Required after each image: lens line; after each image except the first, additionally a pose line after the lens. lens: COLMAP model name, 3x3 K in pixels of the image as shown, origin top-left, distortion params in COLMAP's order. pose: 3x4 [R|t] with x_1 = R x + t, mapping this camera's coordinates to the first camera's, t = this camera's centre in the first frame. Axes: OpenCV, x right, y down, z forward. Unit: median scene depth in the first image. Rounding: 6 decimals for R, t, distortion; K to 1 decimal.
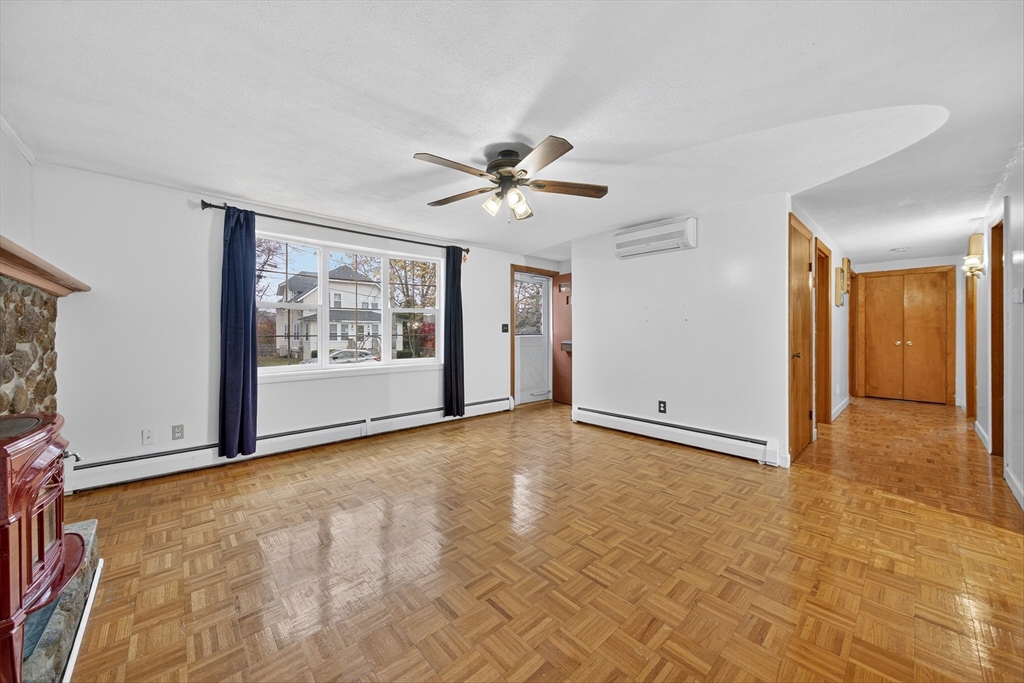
lens RADIAL K [[363.8, 0, 501.9], [0, 363.8, 333.8], [0, 0, 1]] dist [-0.000268, 0.000024]
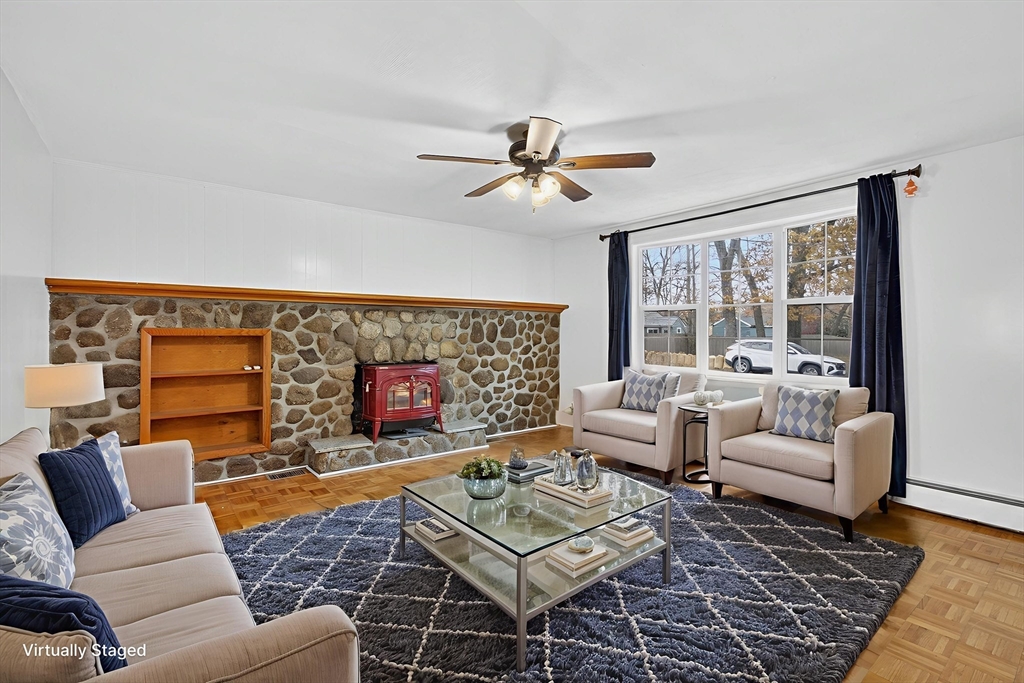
lens RADIAL K [[443.2, 0, 504.0], [0, 443.2, 335.8], [0, 0, 1]] dist [0.011620, -0.000669]
pose [[-0.049236, 0.008930, -0.998747, 0.554020], [-0.012262, 0.999879, 0.009544, -0.002926], [0.998712, 0.012717, -0.049121, 0.480440]]
